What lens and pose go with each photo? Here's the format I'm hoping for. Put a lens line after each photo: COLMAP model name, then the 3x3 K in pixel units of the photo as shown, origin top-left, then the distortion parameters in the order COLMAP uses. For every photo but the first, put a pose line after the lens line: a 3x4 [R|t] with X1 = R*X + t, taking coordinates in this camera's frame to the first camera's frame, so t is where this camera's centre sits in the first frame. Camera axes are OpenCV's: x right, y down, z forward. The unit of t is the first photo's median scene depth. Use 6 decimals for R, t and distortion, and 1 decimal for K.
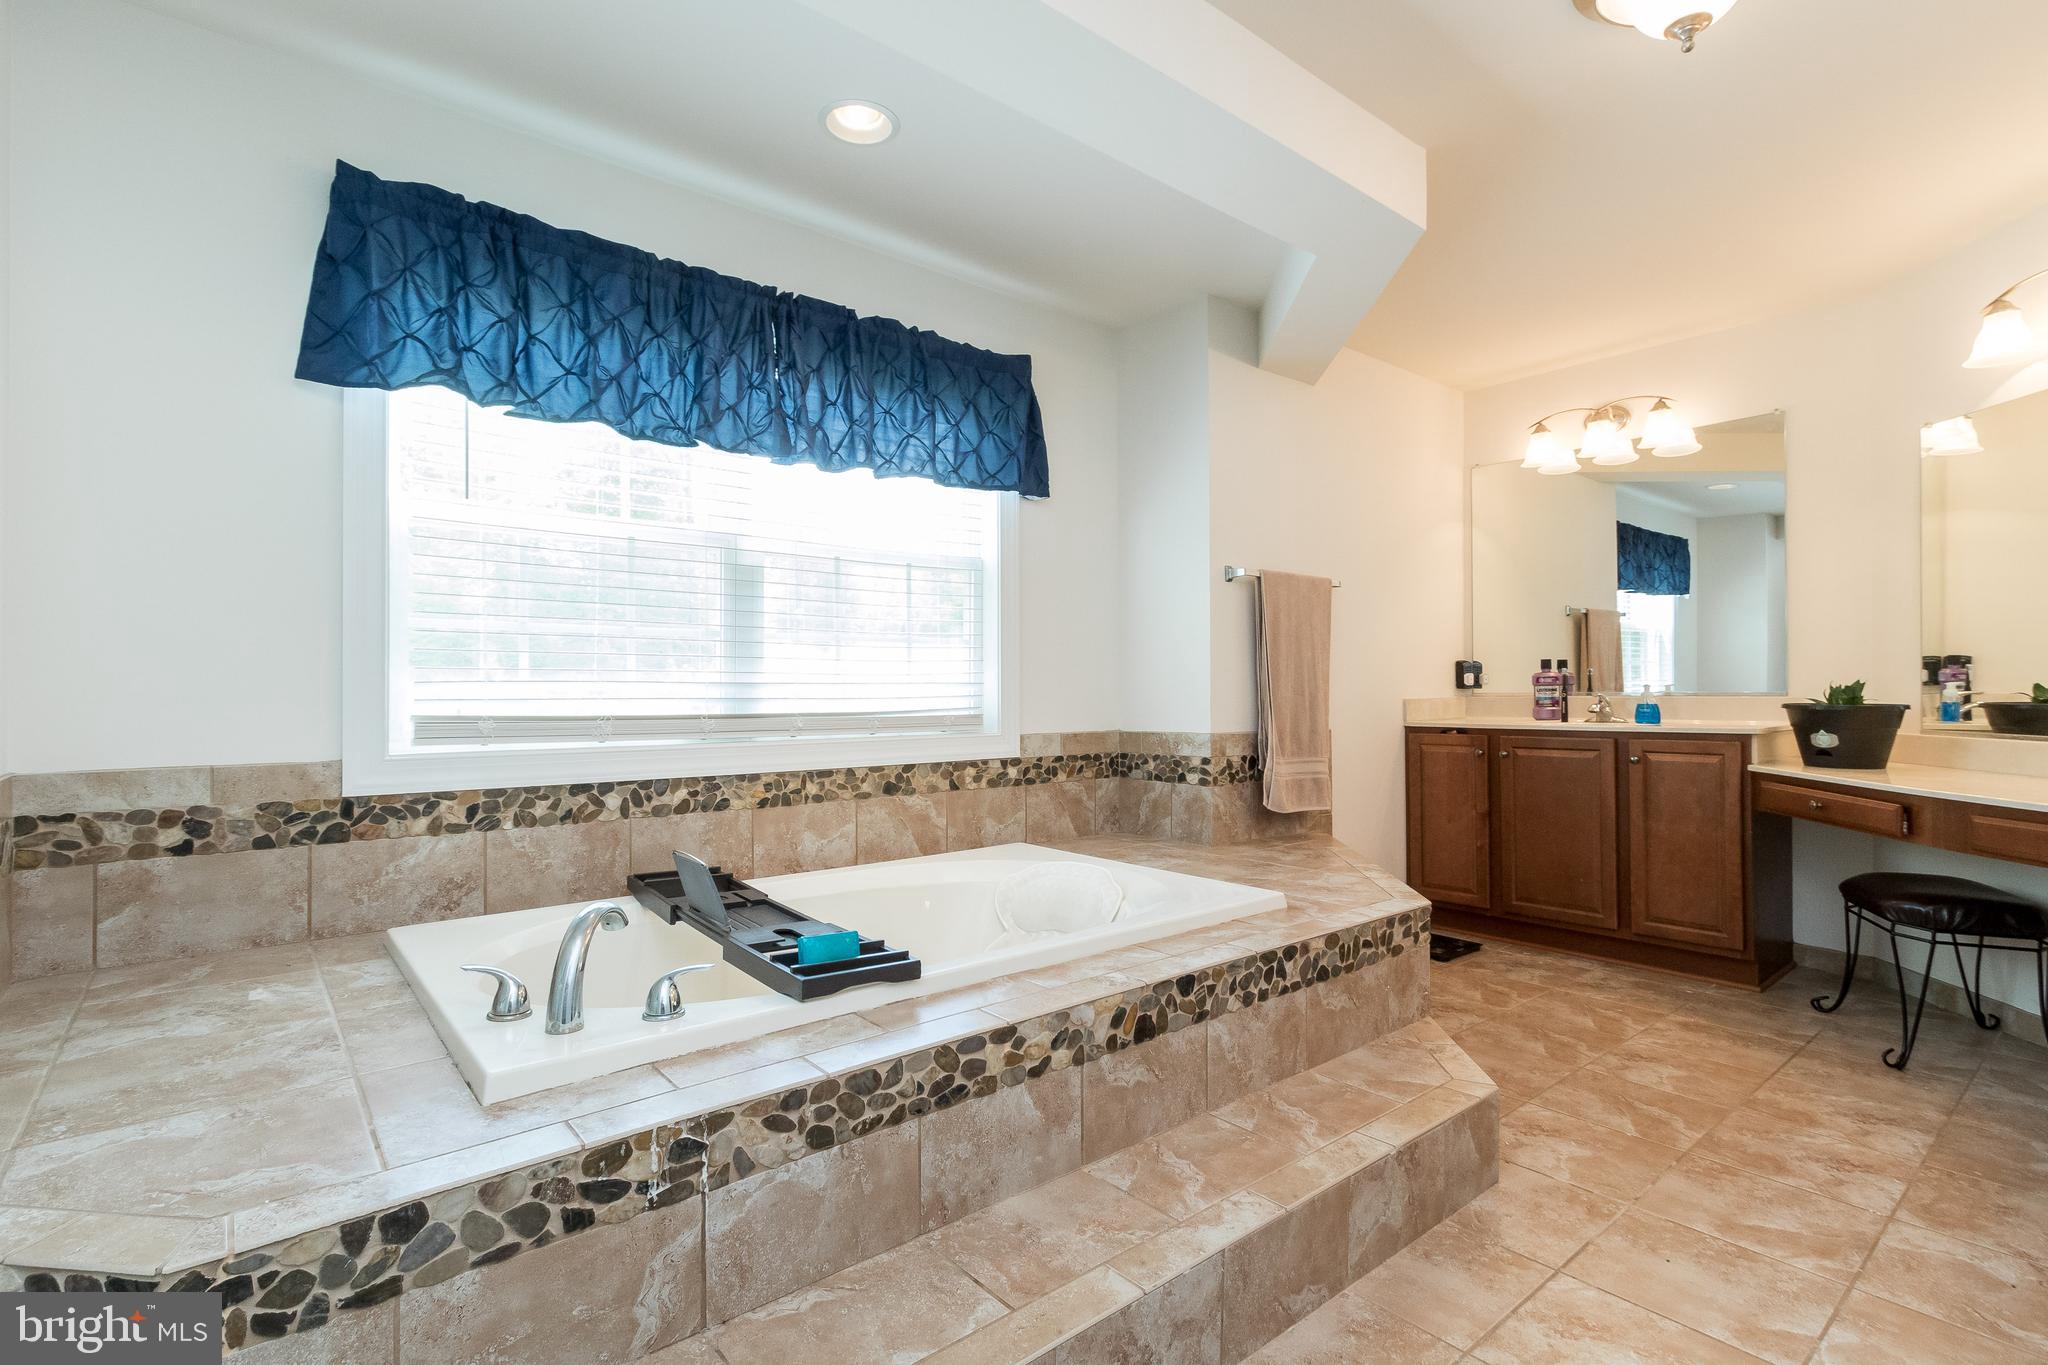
lens RADIAL K [[960.0, 0, 1023.3], [0, 960.0, 684.7], [0, 0, 1]] dist [0.001578, -0.000075]
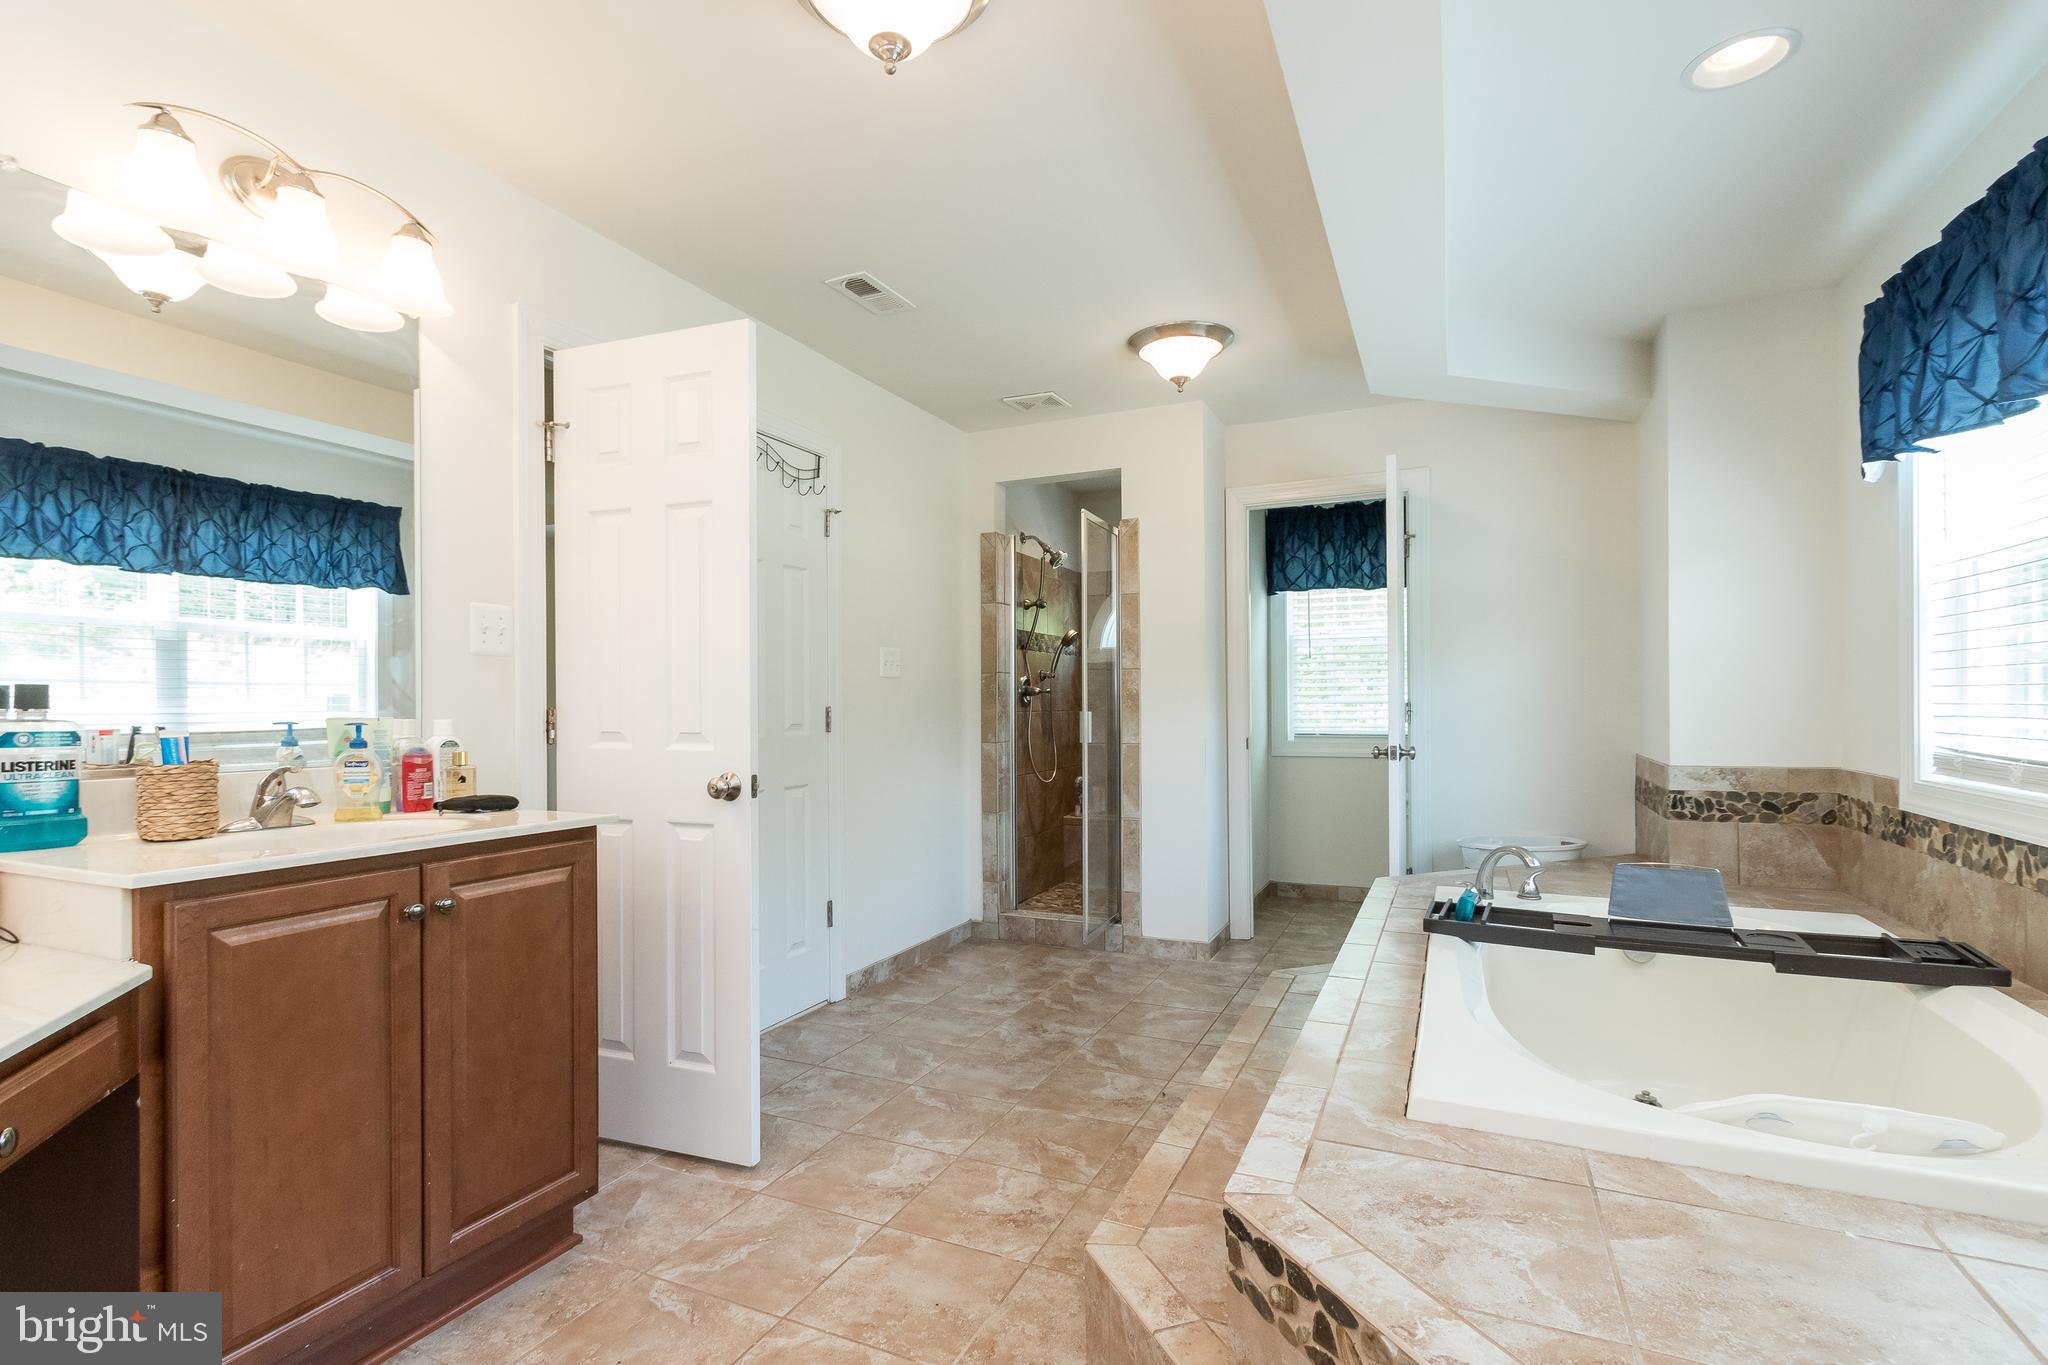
lens RADIAL K [[960.0, 0, 1025.1], [0, 960.0, 693.4], [0, 0, 1]] dist [0.001578, -0.000075]
pose [[-0.894692, 0.006983, -0.446630, 0.818497], [0.013653, 0.999838, -0.011719, -0.031414], [0.446476, -0.016583, -0.894642, 1.557291]]
